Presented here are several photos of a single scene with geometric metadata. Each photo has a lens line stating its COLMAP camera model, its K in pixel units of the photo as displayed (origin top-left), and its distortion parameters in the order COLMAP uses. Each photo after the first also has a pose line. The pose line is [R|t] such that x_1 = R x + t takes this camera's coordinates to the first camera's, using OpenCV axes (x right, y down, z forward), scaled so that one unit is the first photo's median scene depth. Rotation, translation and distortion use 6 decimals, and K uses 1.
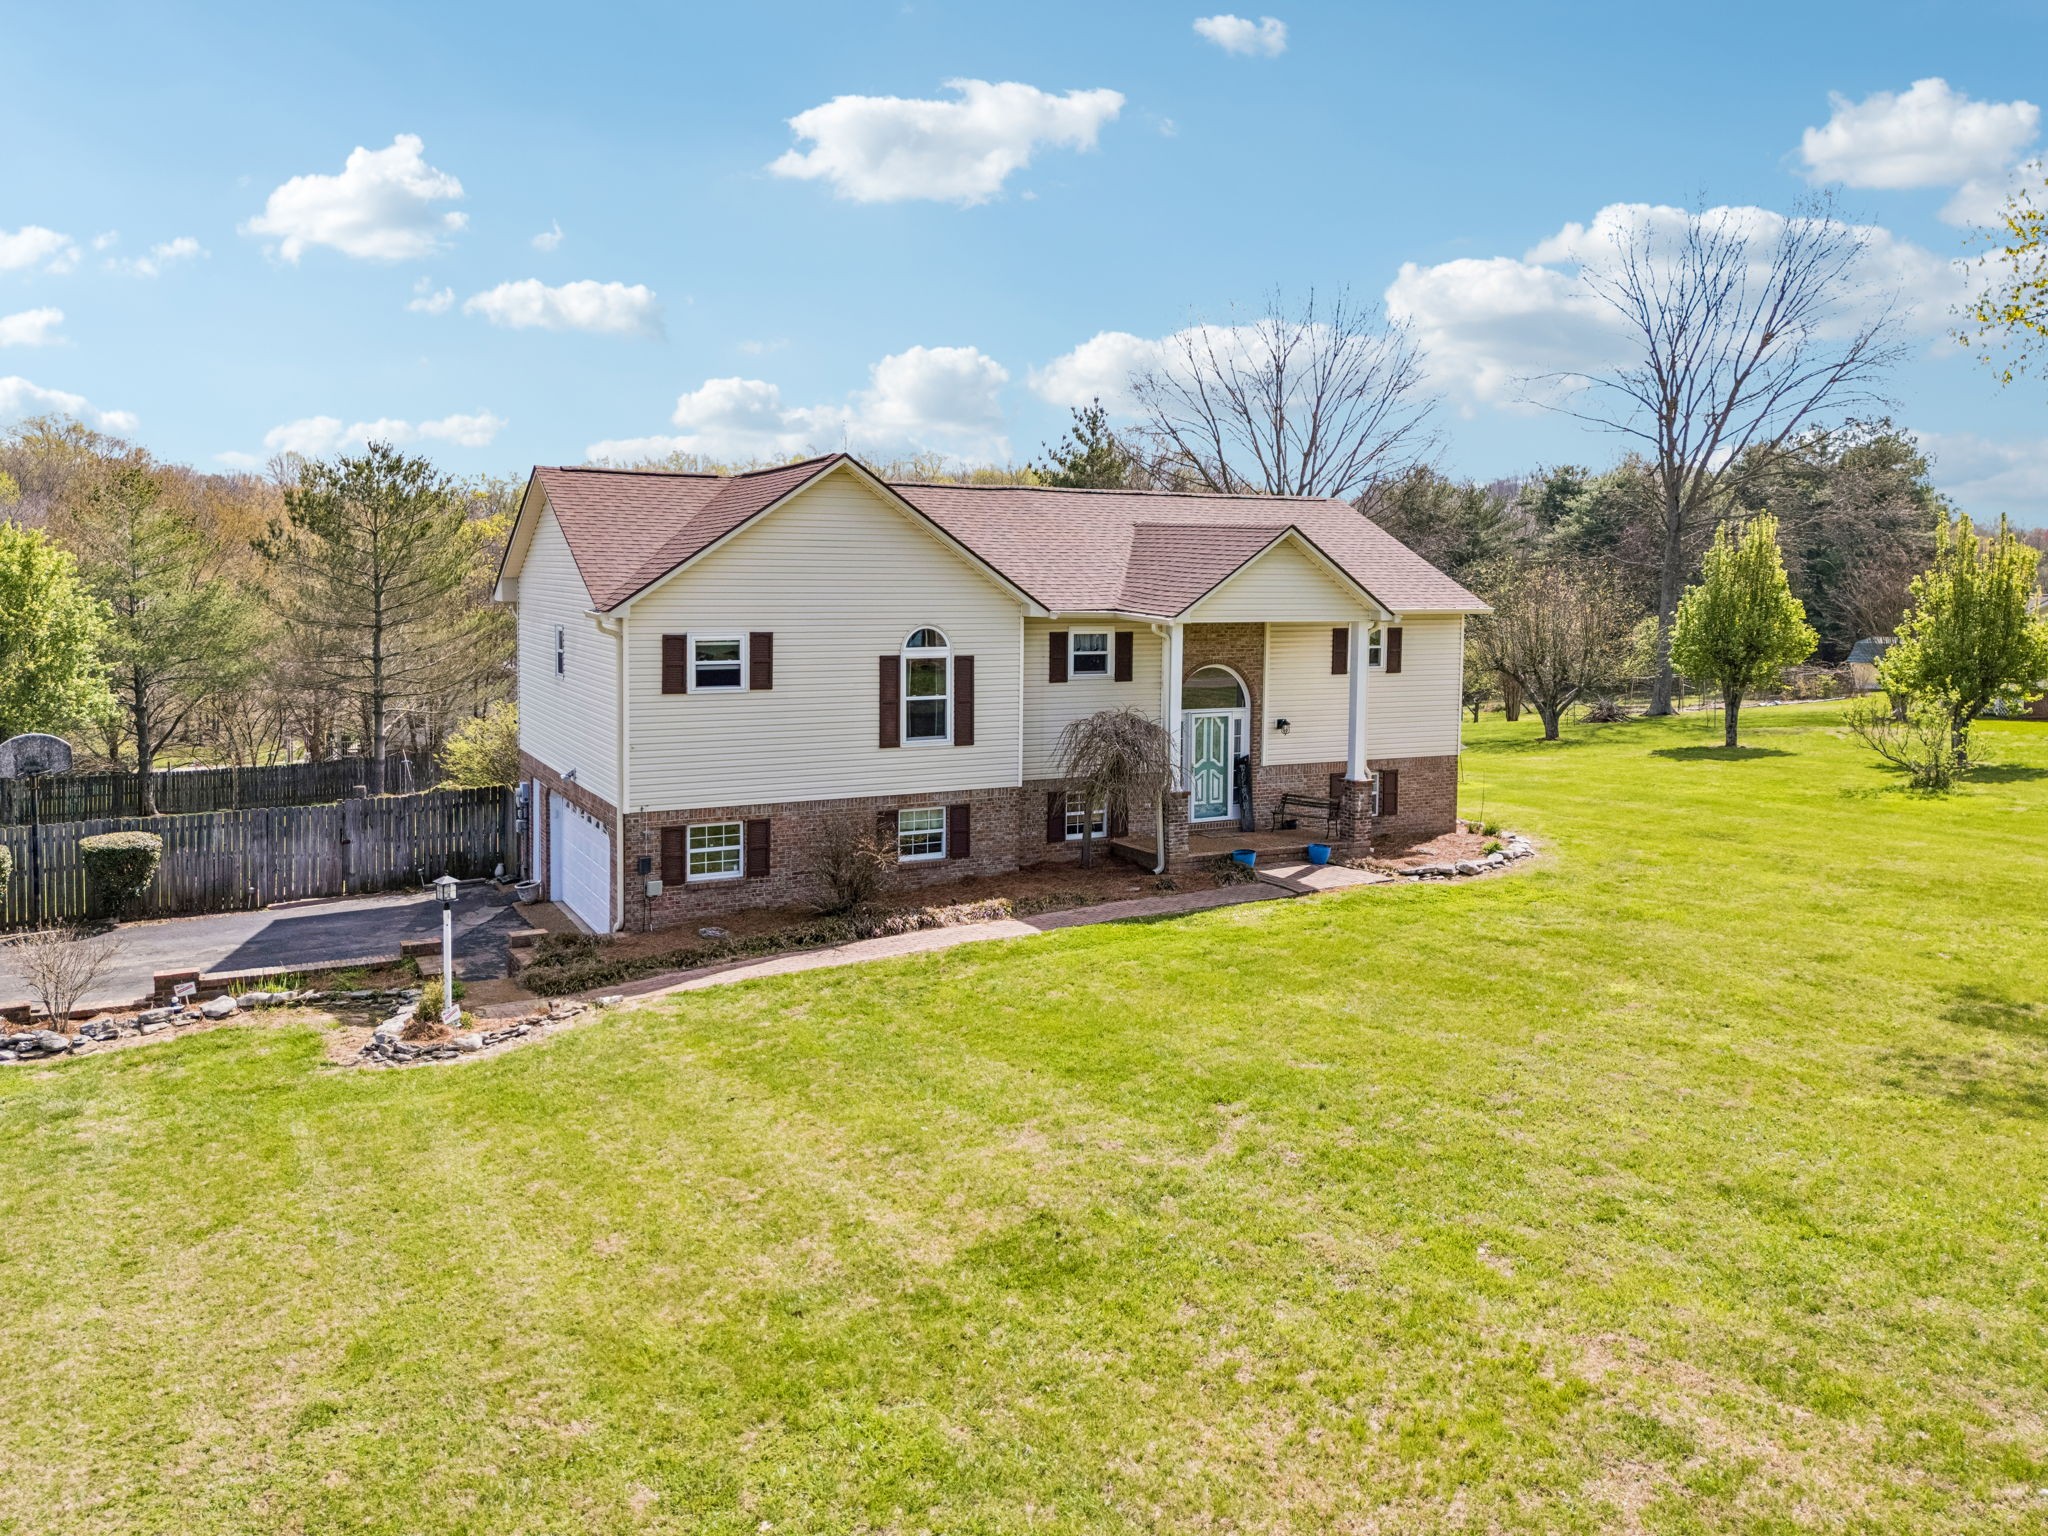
lens RADIAL K [[1553.6, 0, 1027.1], [0, 1553.6, 634.9], [0, 0, 1]] dist [0.048278, -0.000313]
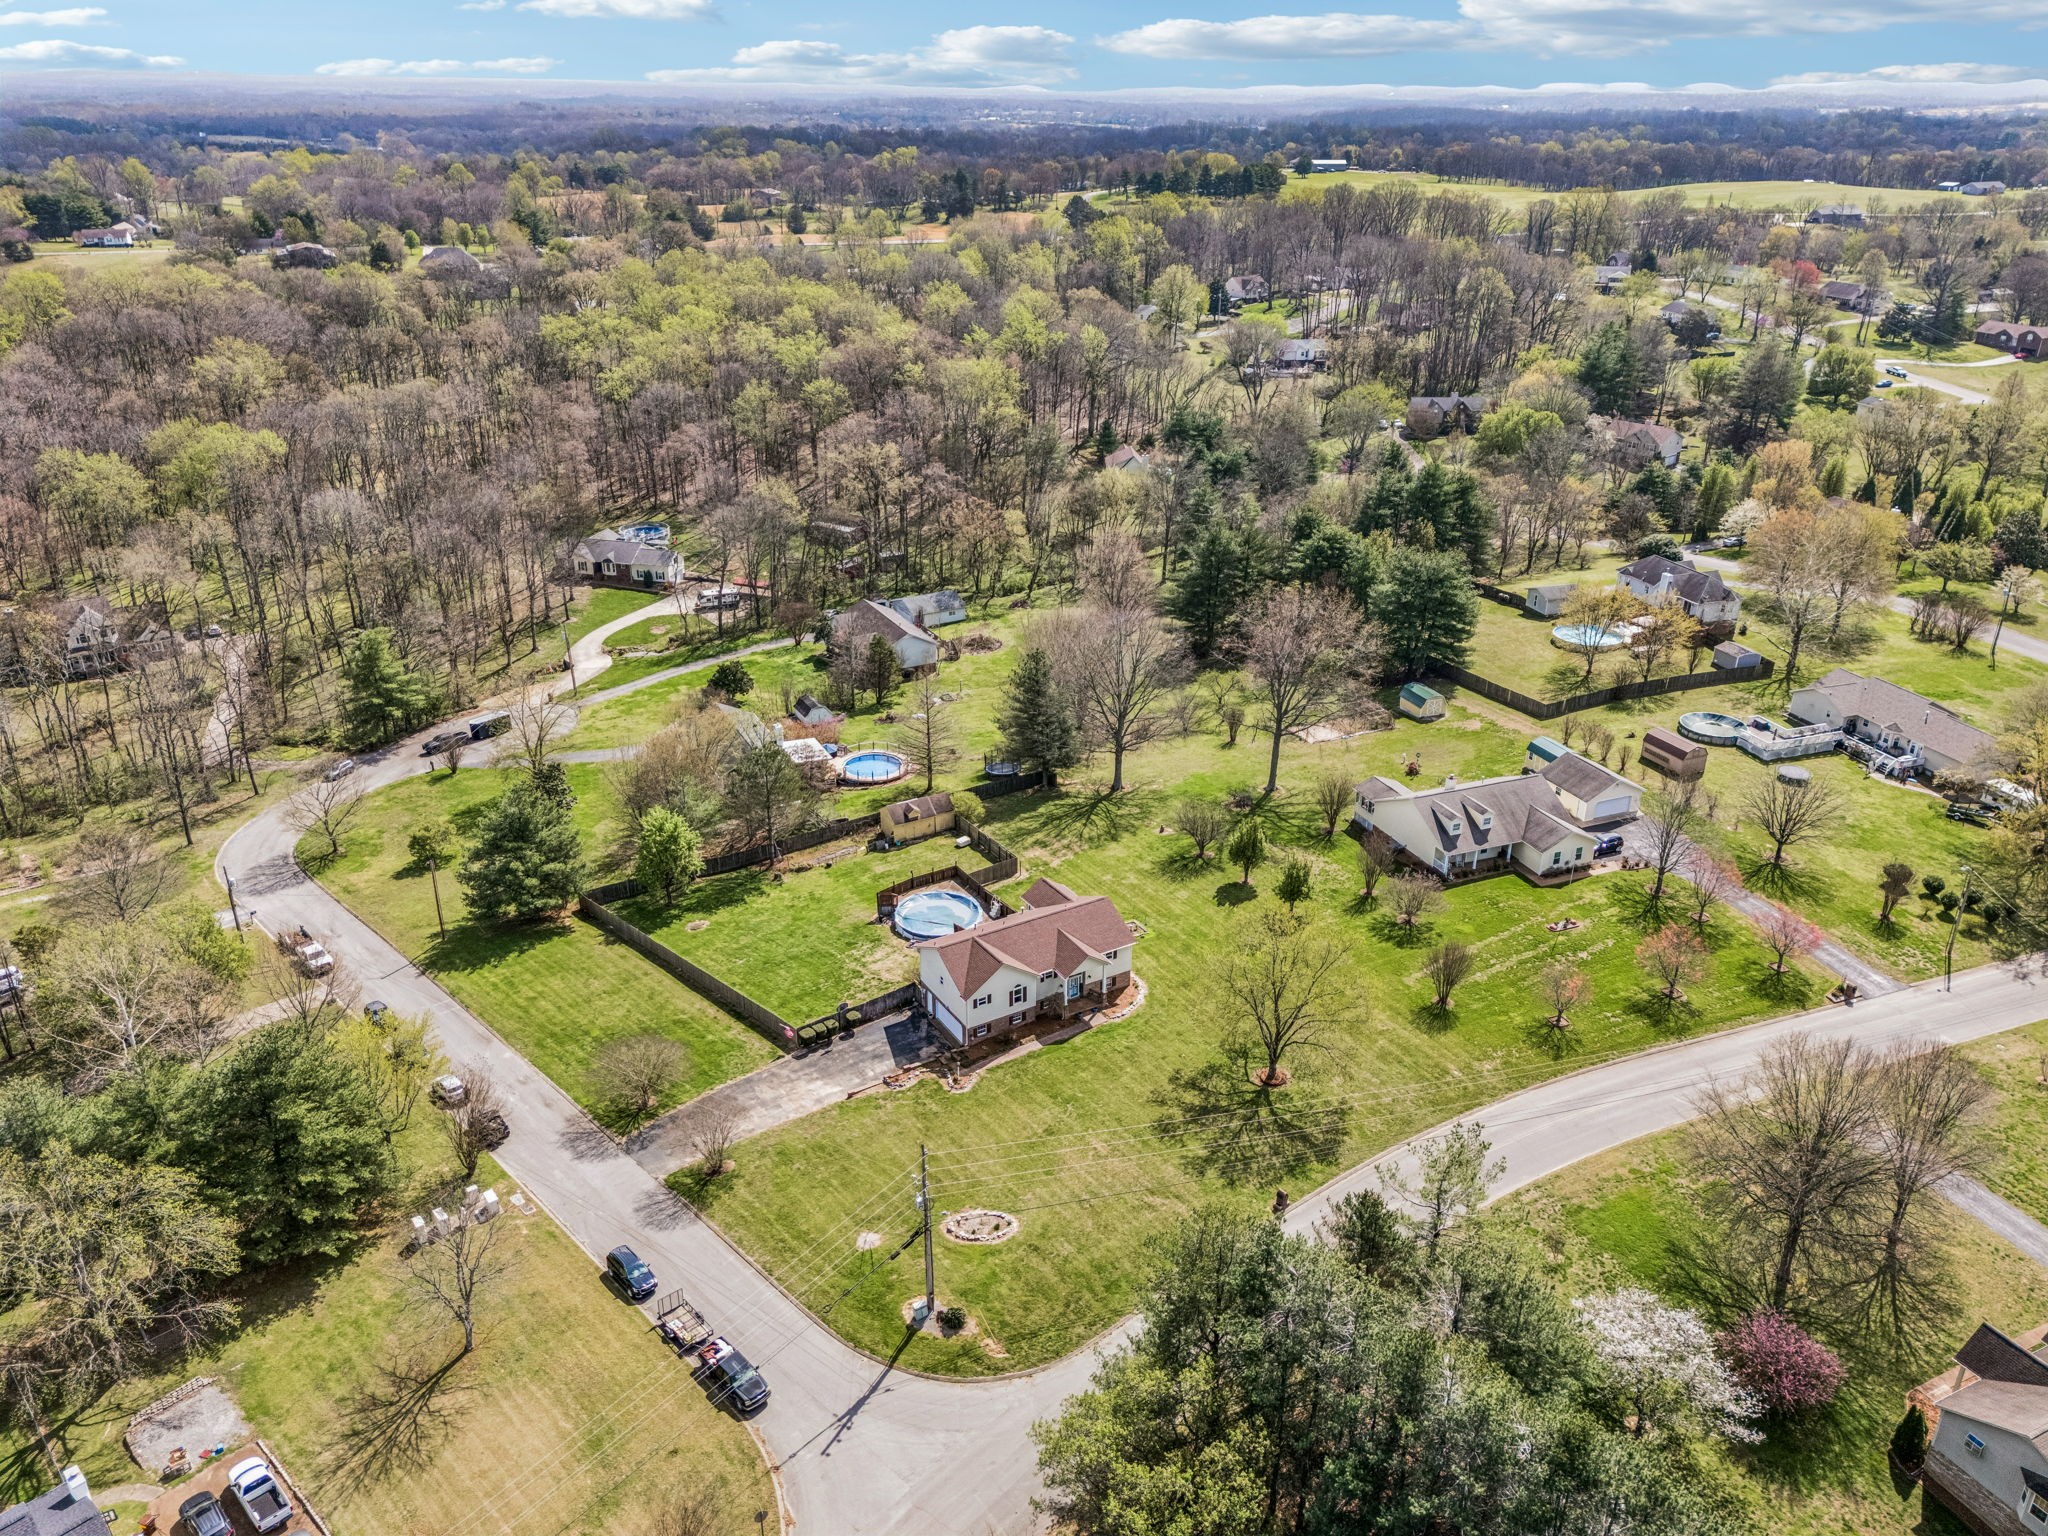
lens RADIAL K [[1448.4, 0, 997.0], [0, 1448.4, 767.3], [0, 0, 1]] dist [0.053199, -0.003377]
pose [[0.999286, -0.030938, 0.021677, -0.216671], [0.020945, 0.931300, 0.363650, -2.443423], [-0.031438, -0.362936, 0.931284, -3.246140]]
